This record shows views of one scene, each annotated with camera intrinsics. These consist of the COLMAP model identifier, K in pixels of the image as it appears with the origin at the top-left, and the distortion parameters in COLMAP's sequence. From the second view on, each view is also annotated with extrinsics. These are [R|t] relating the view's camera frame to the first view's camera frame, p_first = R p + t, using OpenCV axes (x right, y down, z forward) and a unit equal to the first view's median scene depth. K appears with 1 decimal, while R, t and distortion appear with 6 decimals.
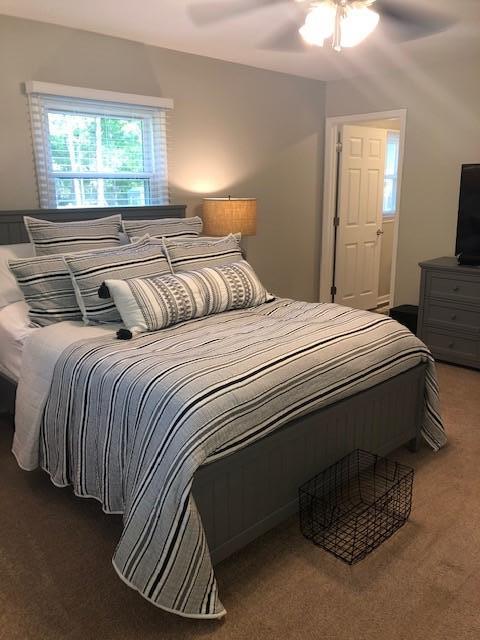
lens RADIAL K [[535.5, 0, 245.1], [0, 535.5, 319.2], [0, 0, 1]] dist [0.033757, 0.004367]
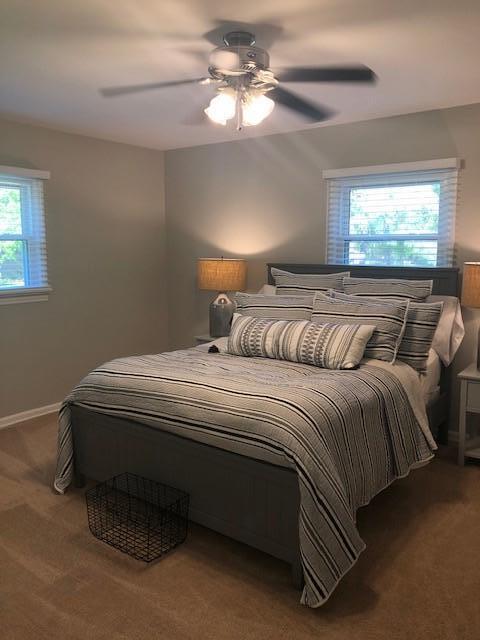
lens RADIAL K [[535.5, 0, 245.9], [0, 535.5, 321.5], [0, 0, 1]] dist [0.033757, 0.004367]
pose [[0.151487, 0.149635, -0.977068, 0.973505], [-0.240663, 0.964313, 0.110369, -0.184485], [0.958714, 0.218425, 0.182092, 0.670379]]
